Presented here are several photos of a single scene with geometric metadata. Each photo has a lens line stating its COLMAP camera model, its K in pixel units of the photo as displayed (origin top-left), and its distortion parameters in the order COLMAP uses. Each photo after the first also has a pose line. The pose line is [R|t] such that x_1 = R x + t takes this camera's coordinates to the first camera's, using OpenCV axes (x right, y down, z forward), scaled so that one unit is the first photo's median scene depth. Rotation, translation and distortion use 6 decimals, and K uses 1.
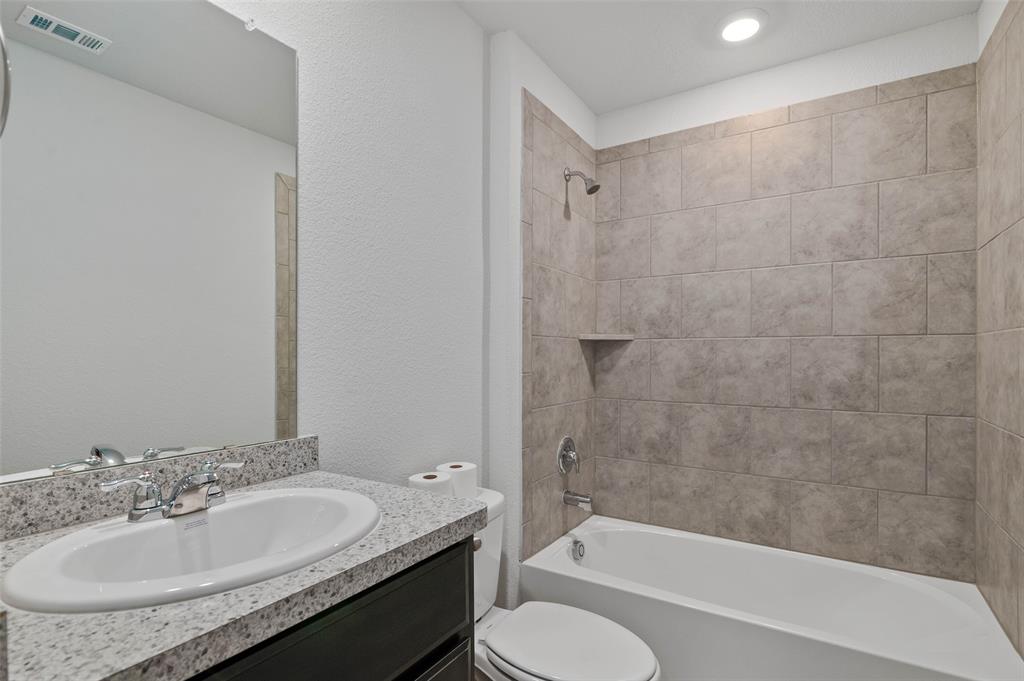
lens RADIAL K [[503.0, 0, 512.0], [0, 503.0, 340.5], [0, 0, 1]] dist [-0.001008, 0.000871]
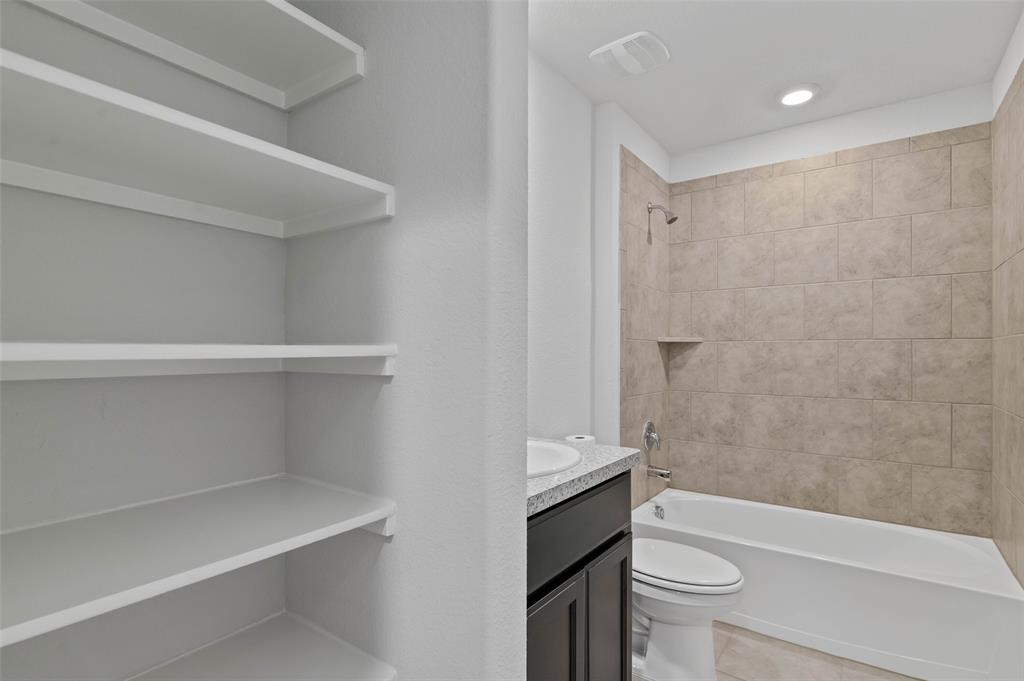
lens RADIAL K [[511.8, 0, 513.2], [0, 511.8, 338.3], [0, 0, 1]] dist [0.001251, -0.000052]
pose [[0.998600, 0.000161, -0.052905, -0.175044], [-0.000350, 0.999994, -0.003568, -0.006852], [0.052904, 0.003582, 0.998593, -0.295920]]
